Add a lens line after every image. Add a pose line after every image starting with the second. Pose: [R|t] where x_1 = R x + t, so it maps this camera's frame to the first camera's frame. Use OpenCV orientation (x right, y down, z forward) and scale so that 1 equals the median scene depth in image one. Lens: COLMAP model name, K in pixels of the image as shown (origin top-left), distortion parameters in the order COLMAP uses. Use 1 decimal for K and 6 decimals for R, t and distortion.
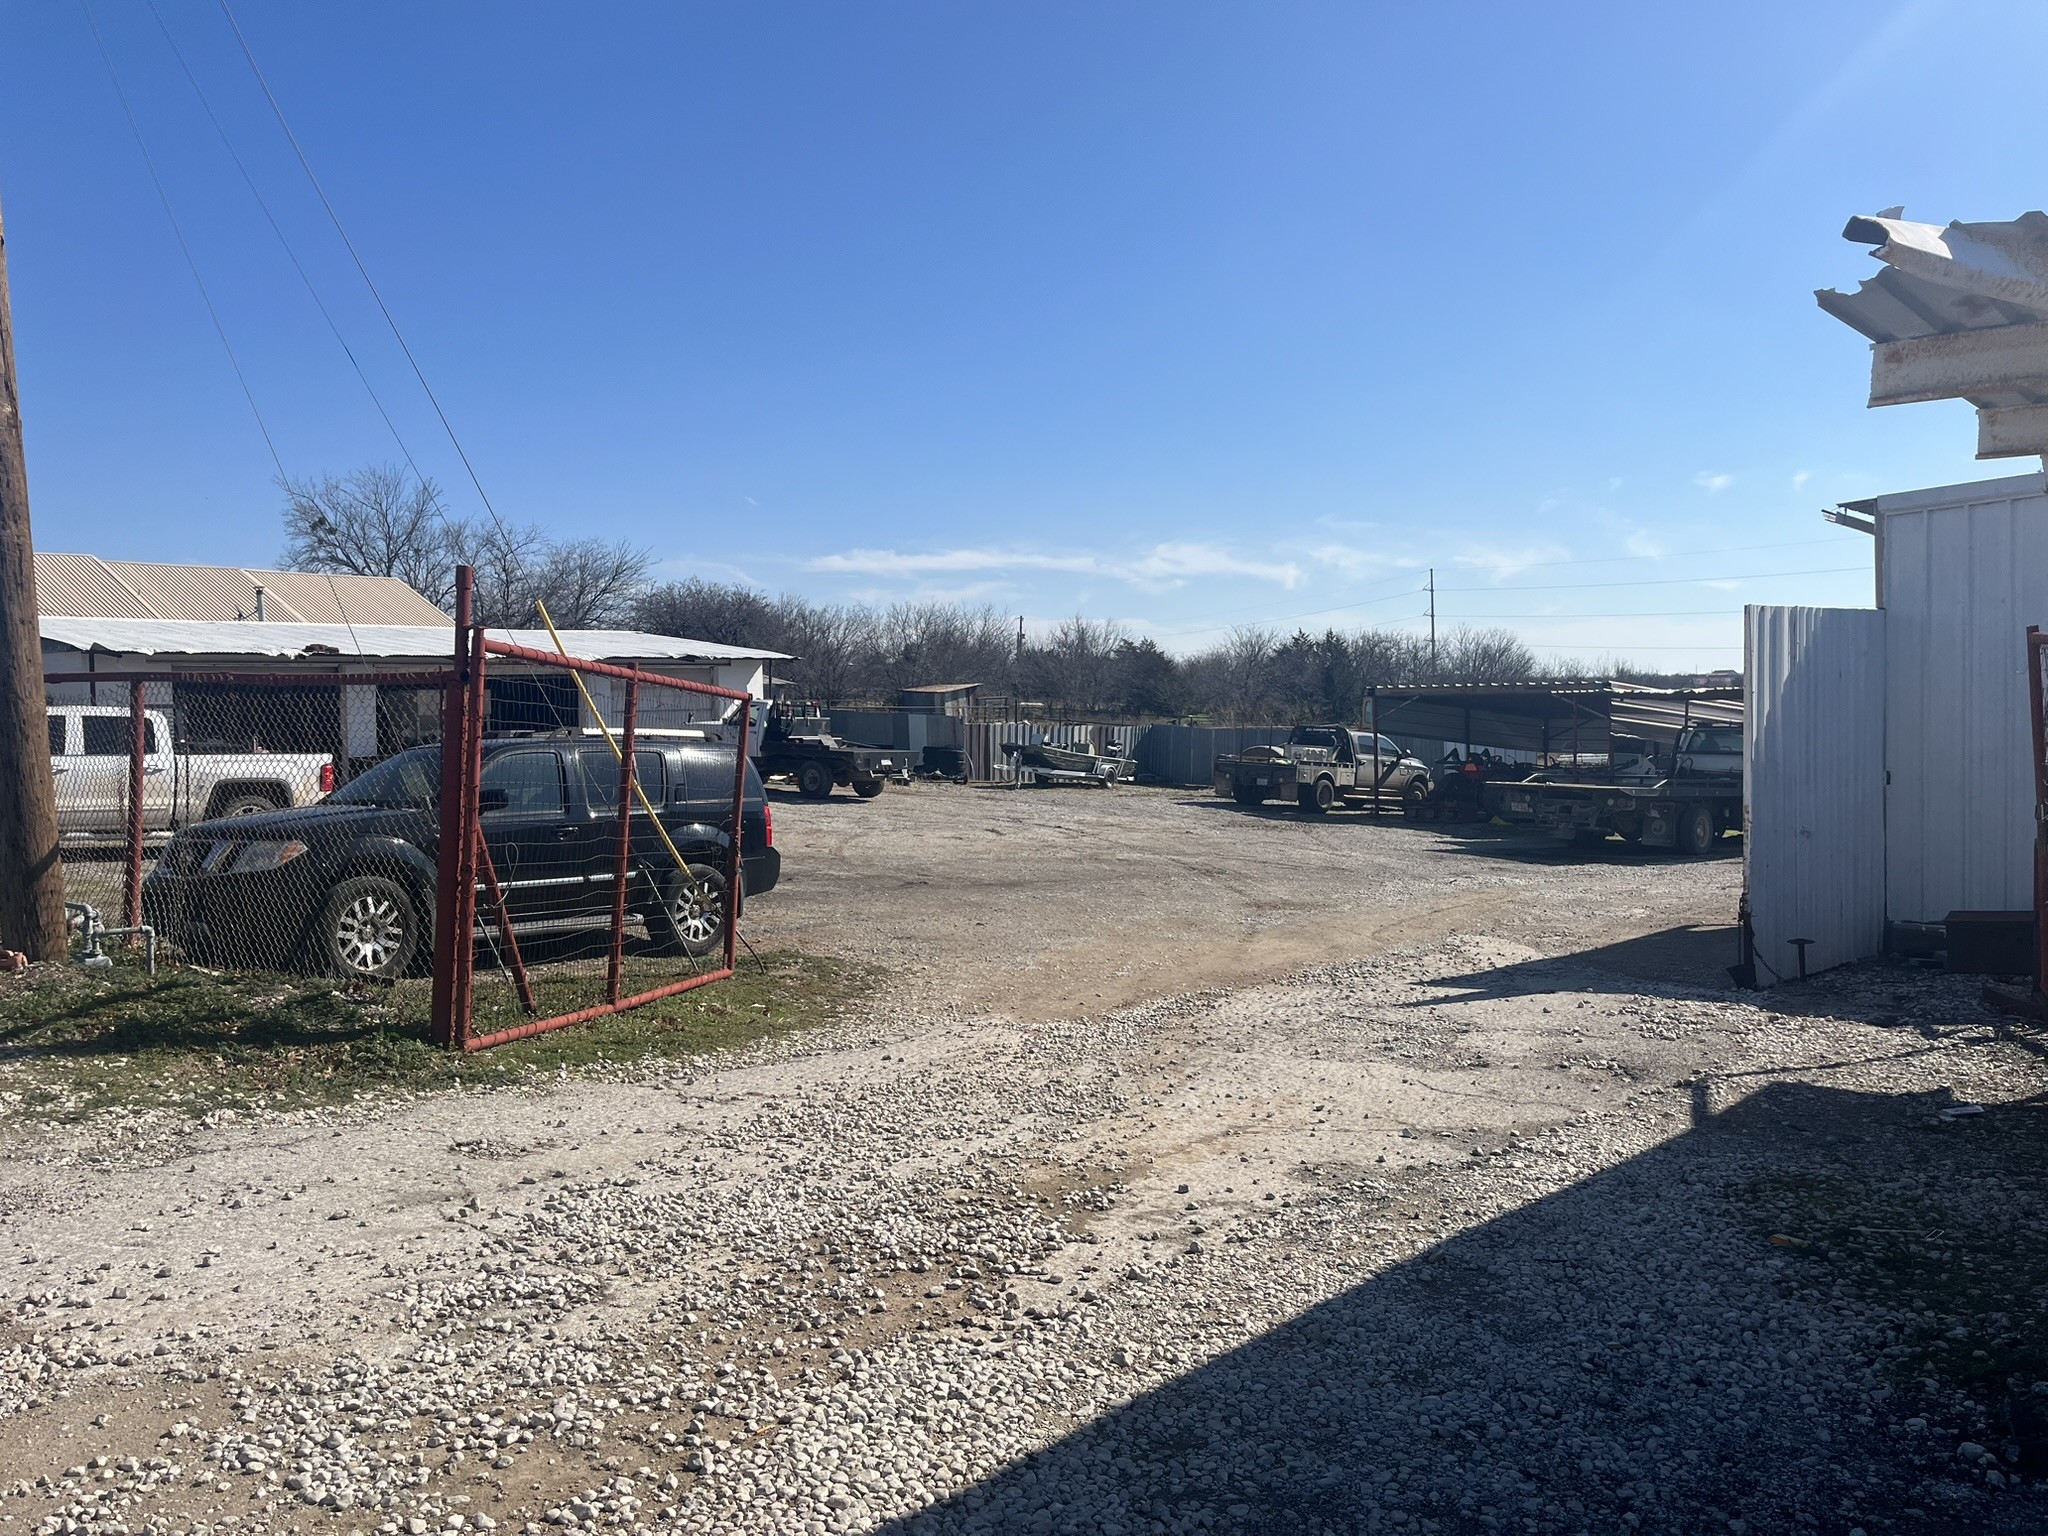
lens RADIAL K [[1499.2, 0, 1029.6], [0, 1499.2, 768.5], [0, 0, 1]] dist [-0.015325, -0.002672]
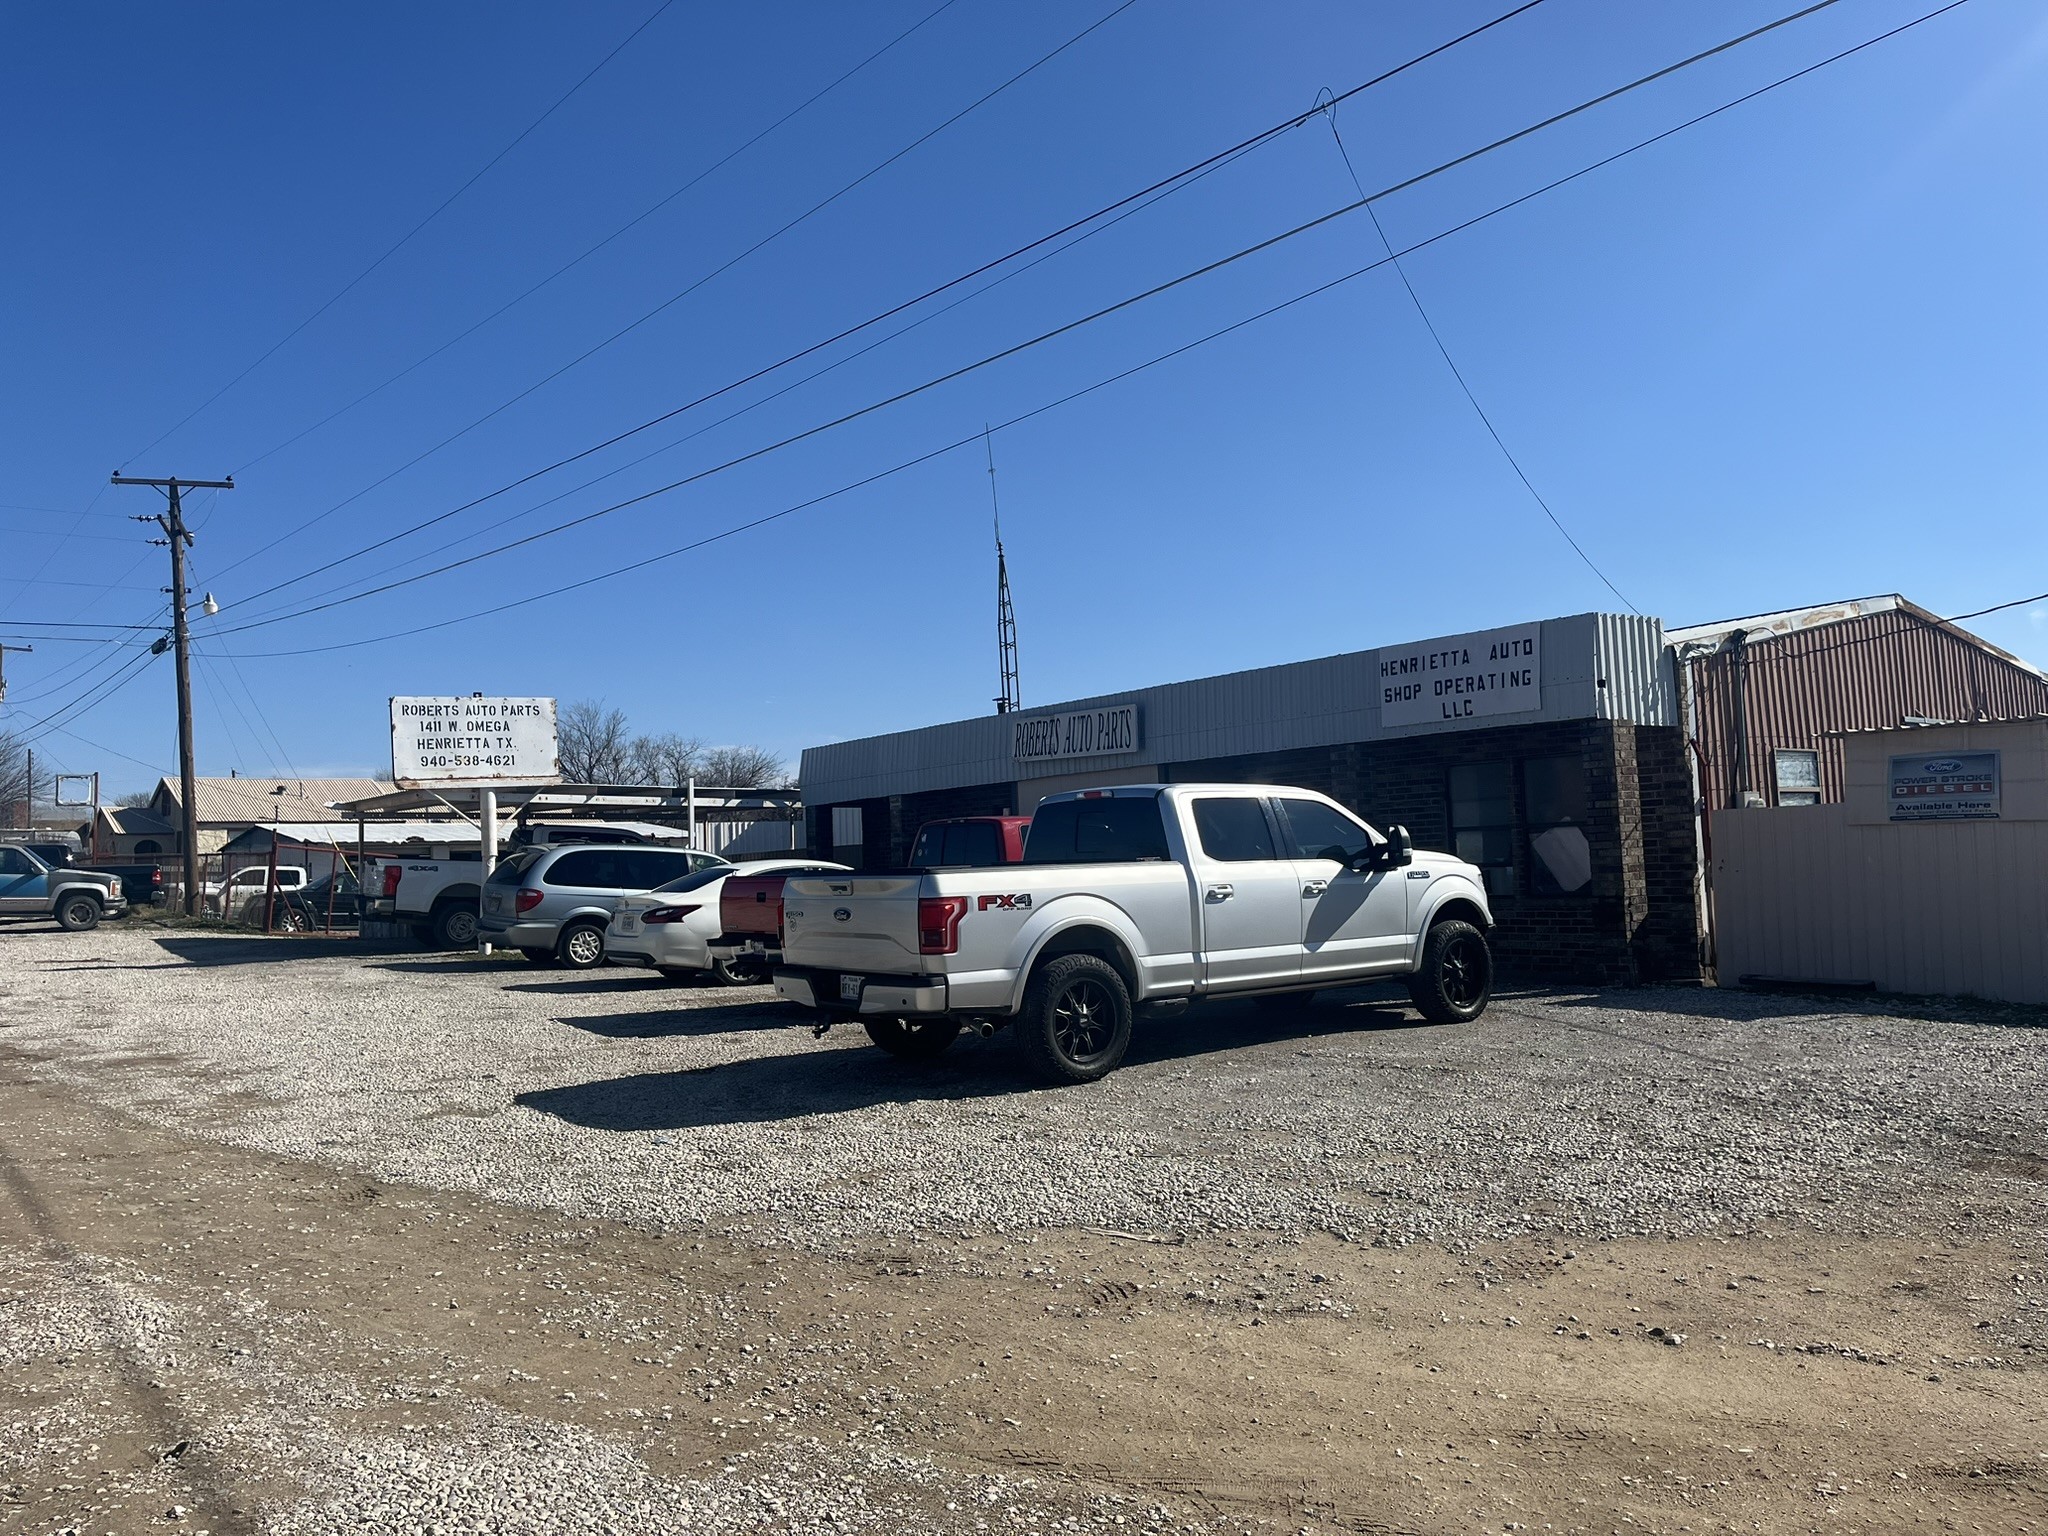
lens RADIAL K [[1499.2, 0, 1024.1], [0, 1499.2, 779.7], [0, 0, 1]] dist [-0.015325, -0.002672]
pose [[0.975919, -0.032079, -0.215760, 0.464722], [0.010205, 0.994759, -0.101739, 0.032311], [0.217893, 0.097087, 0.971132, -0.470390]]
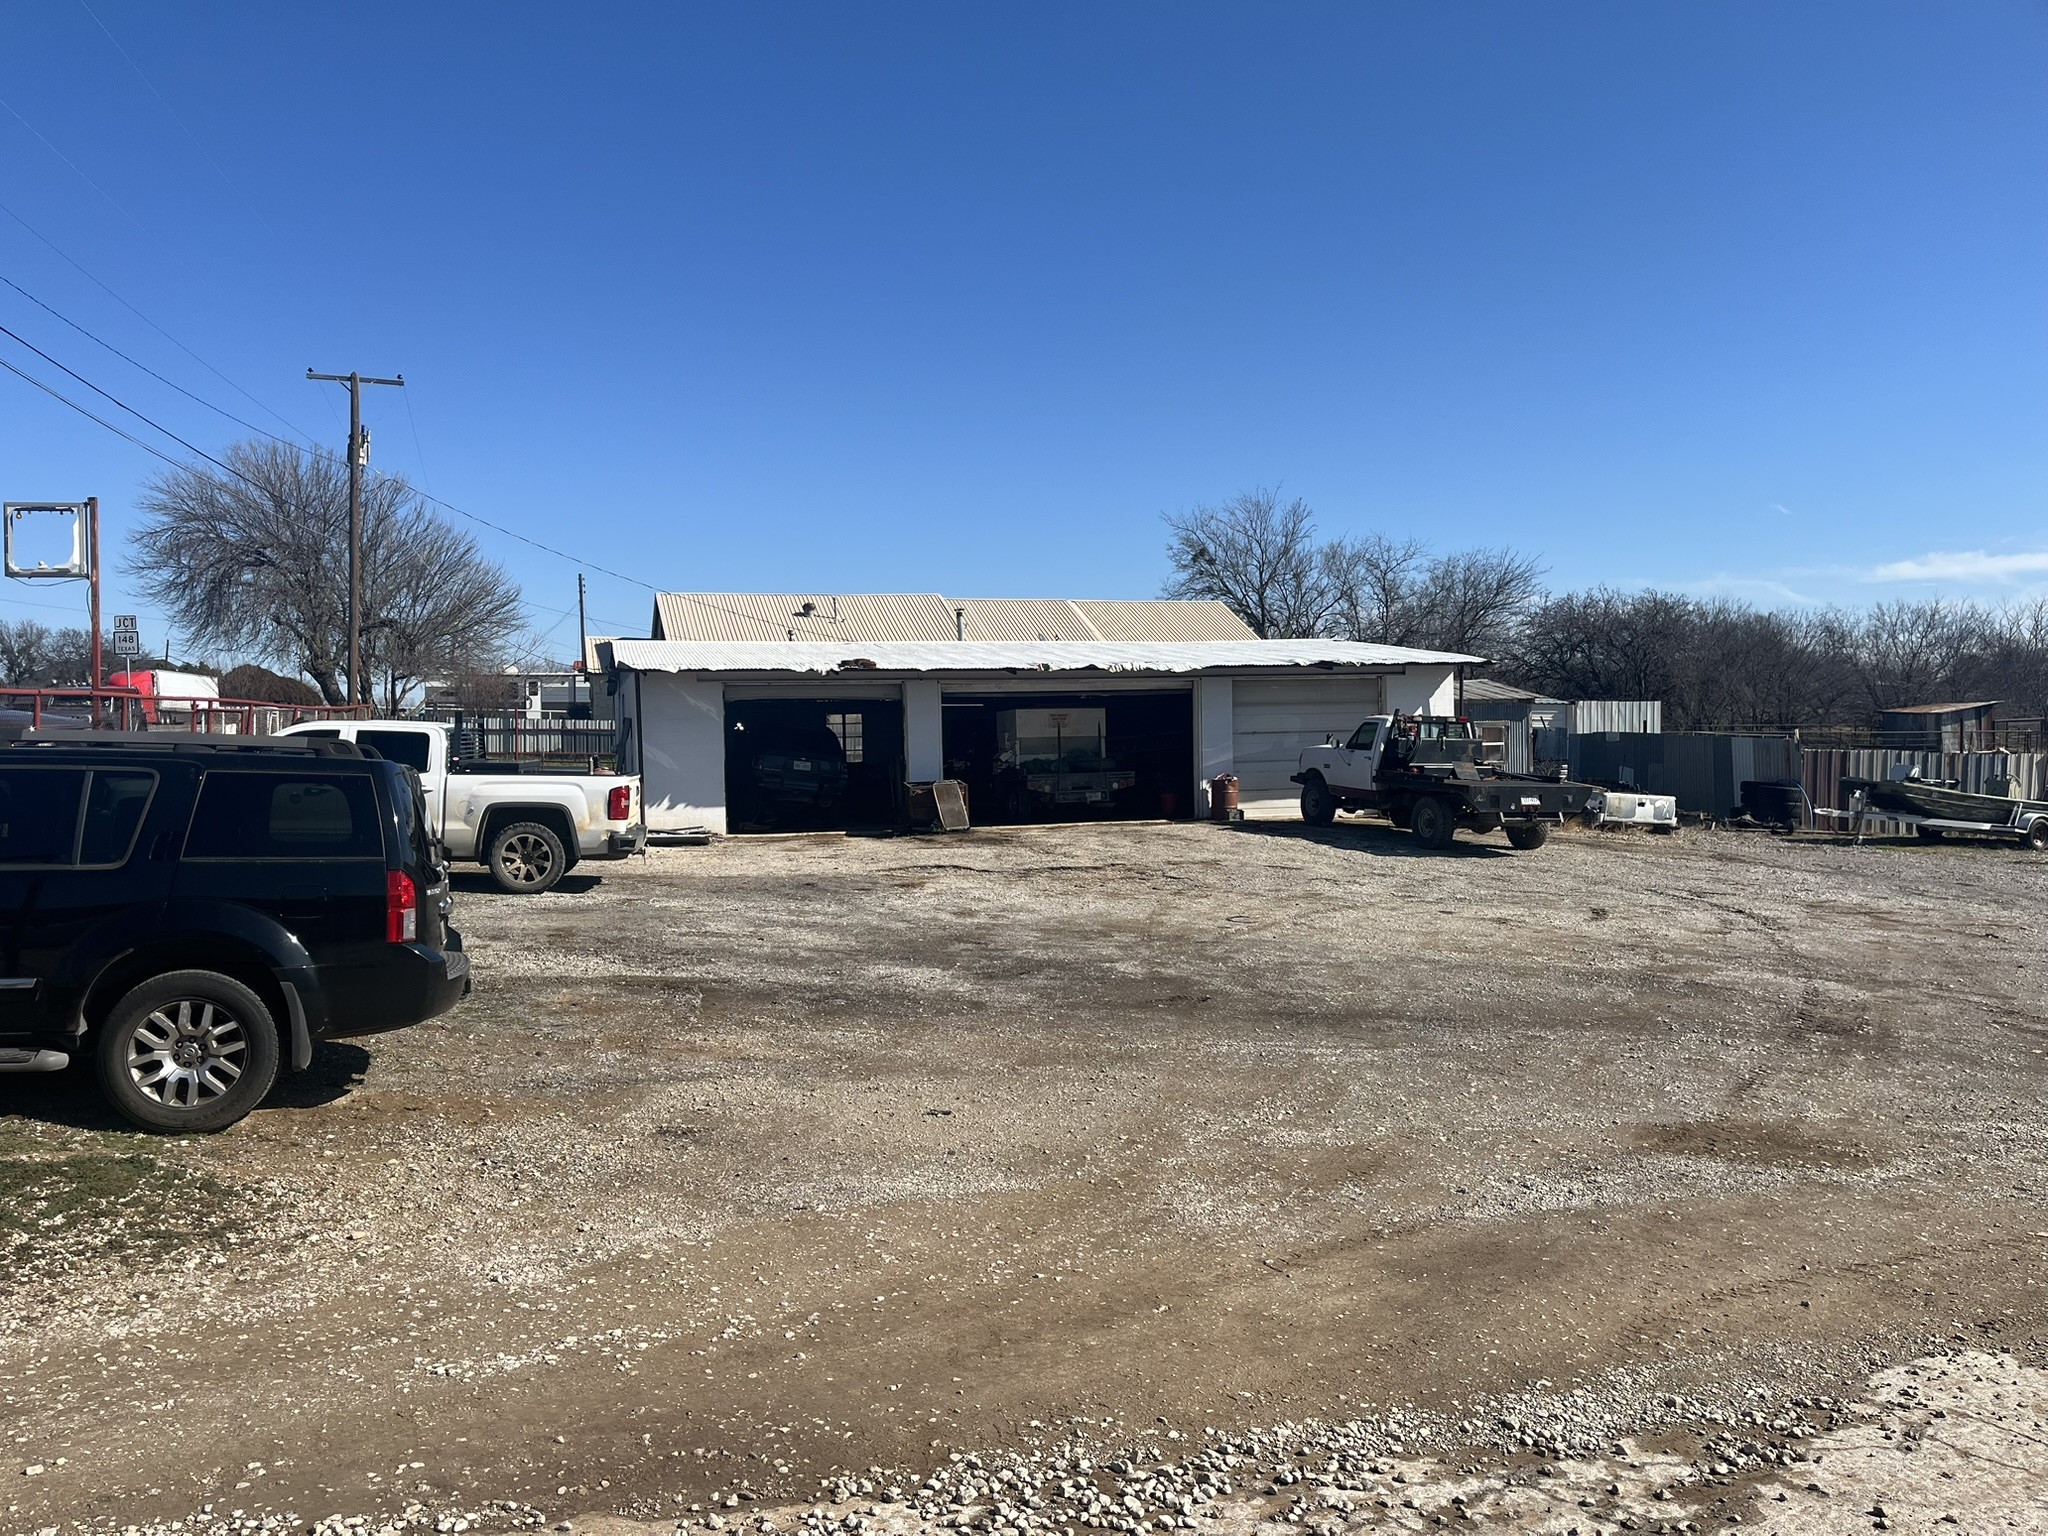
lens RADIAL K [[1499.2, 0, 1023.8], [0, 1499.2, 776.5], [0, 0, 1]] dist [-0.015325, -0.002672]
pose [[0.784204, 0.011256, -0.620402, 0.109177], [-0.021170, 0.999739, -0.008622, -0.003200], [0.620142, 0.019895, 0.784237, 0.221044]]
